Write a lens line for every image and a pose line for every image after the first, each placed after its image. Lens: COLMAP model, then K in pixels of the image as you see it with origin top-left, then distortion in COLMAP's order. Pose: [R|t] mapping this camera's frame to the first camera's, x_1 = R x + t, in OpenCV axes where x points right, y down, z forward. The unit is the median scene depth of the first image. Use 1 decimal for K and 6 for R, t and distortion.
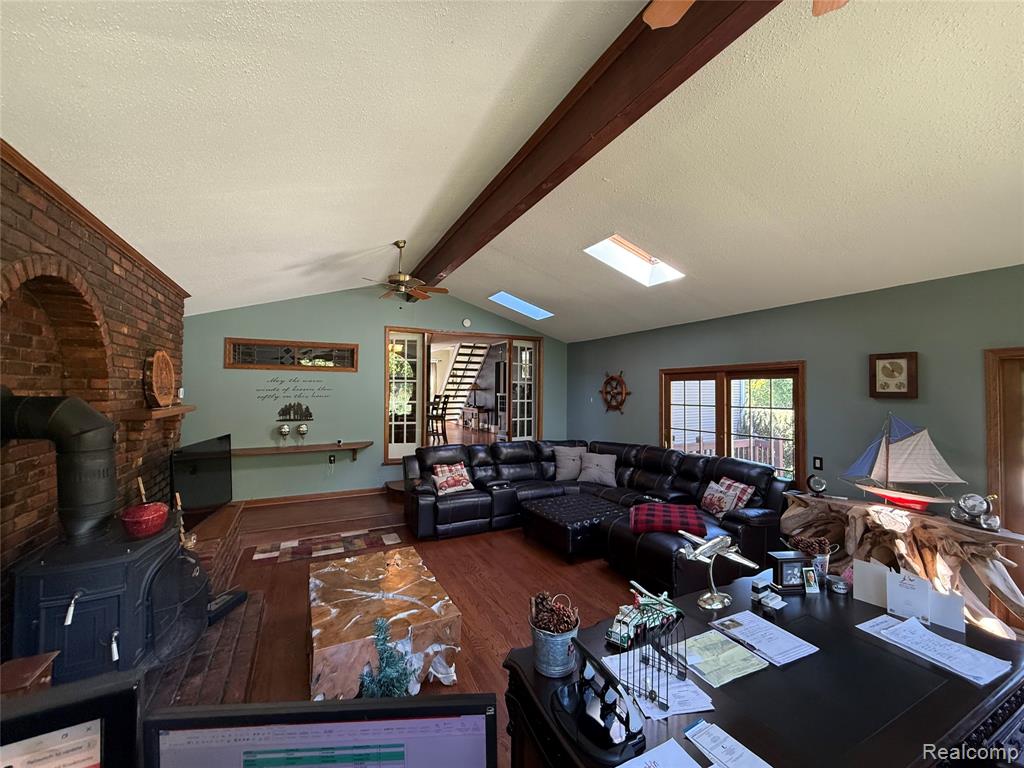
lens RADIAL K [[409.6, 0, 510.8], [0, 409.6, 384.2], [0, 0, 1]] dist [0.000545, -0.000546]
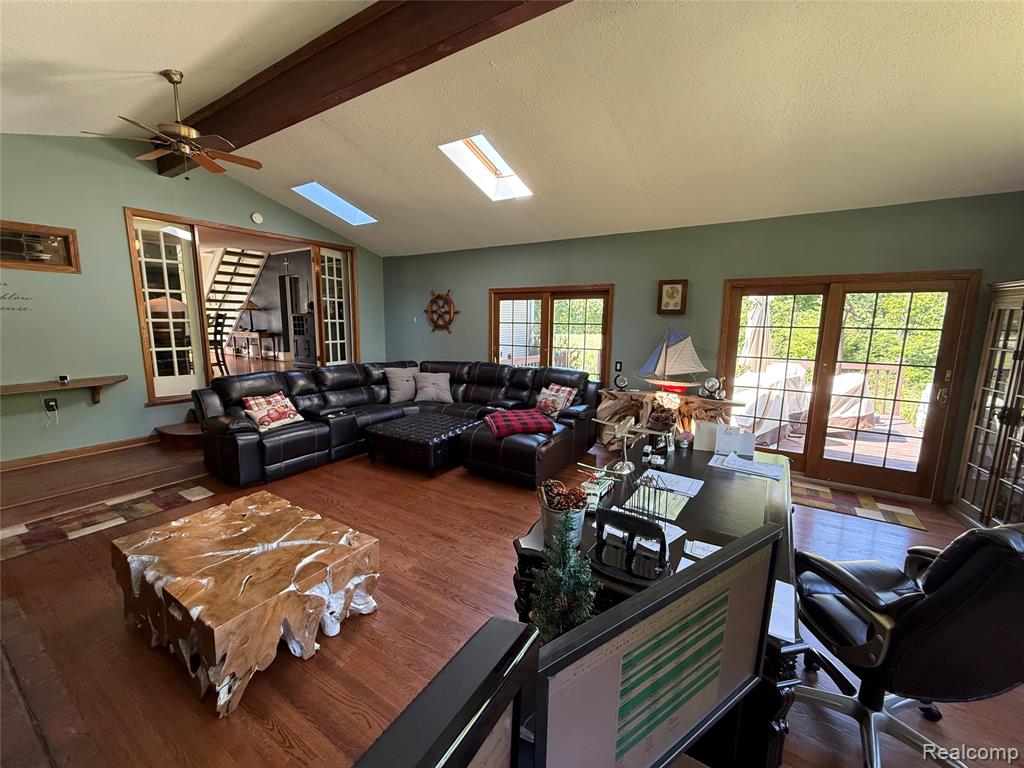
lens RADIAL K [[409.6, 0, 510.8], [0, 409.6, 384.6], [0, 0, 1]] dist [0.000545, -0.000546]
pose [[0.858557, -0.073537, 0.507418, -0.171223], [-0.017108, 0.985001, 0.171698, 0.030539], [-0.512433, -0.156093, 0.844421, 0.070351]]
